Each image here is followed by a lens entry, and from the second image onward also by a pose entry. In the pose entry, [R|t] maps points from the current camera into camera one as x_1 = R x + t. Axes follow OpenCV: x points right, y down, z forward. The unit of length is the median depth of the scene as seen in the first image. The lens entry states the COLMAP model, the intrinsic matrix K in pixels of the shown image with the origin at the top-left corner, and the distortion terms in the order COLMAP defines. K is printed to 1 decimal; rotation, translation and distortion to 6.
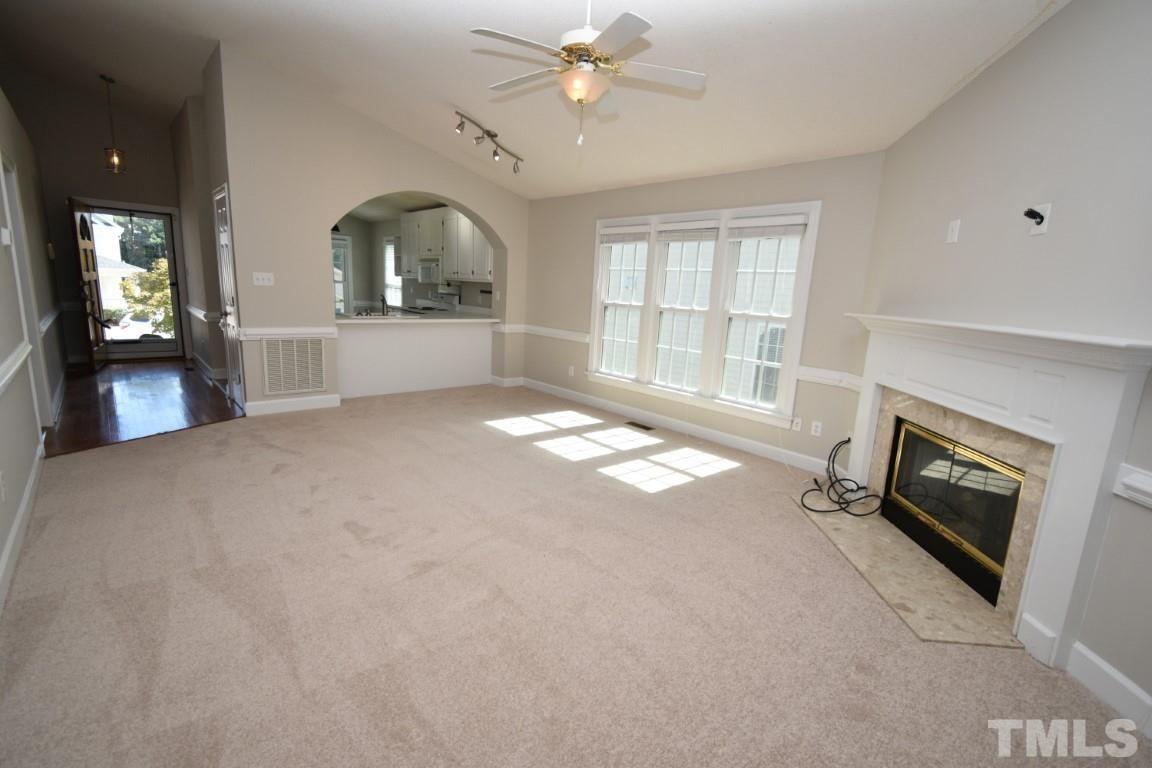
lens RADIAL K [[508.1, 0, 576.0], [0, 508.1, 384.0], [0, 0, 1]] dist [0.010115, -0.006138]
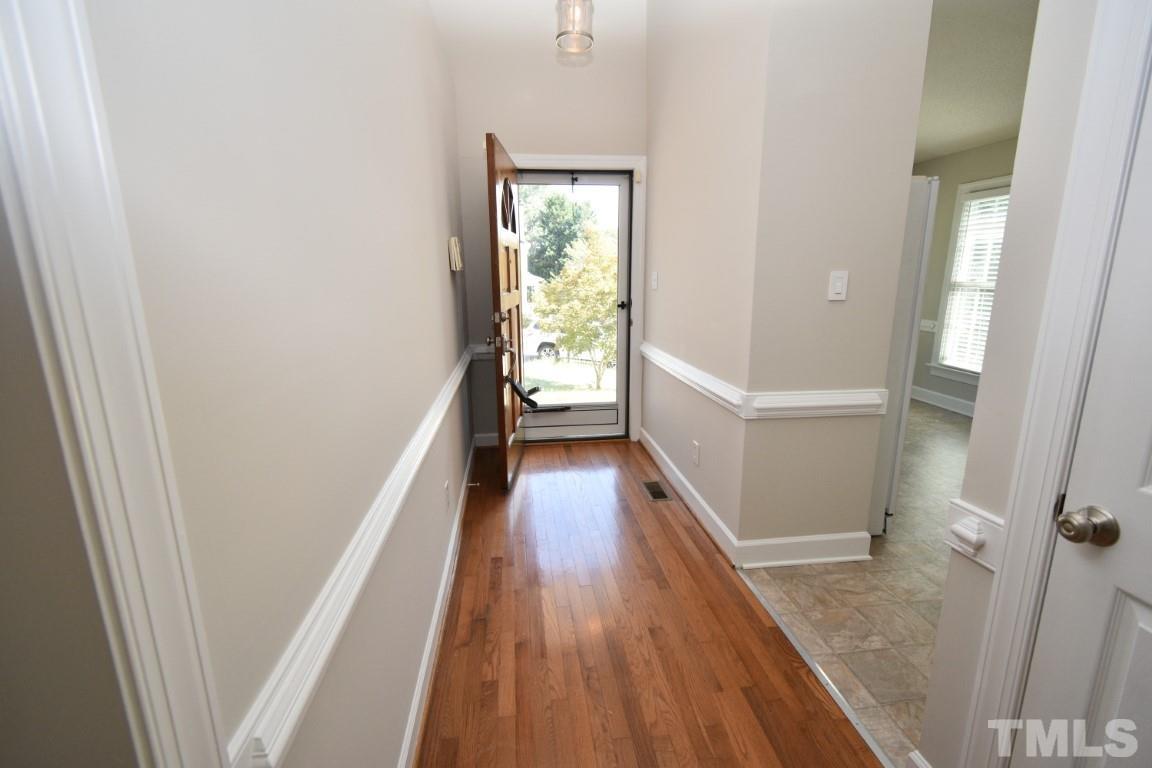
lens RADIAL K [[508.1, 0, 576.0], [0, 508.1, 384.0], [0, 0, 1]] dist [0.010115, -0.006138]
pose [[0.813356, 0.068255, -0.577748, -0.585517], [-0.061942, 0.997609, 0.030655, -0.144412], [0.578459, 0.010853, 0.815639, 0.608332]]
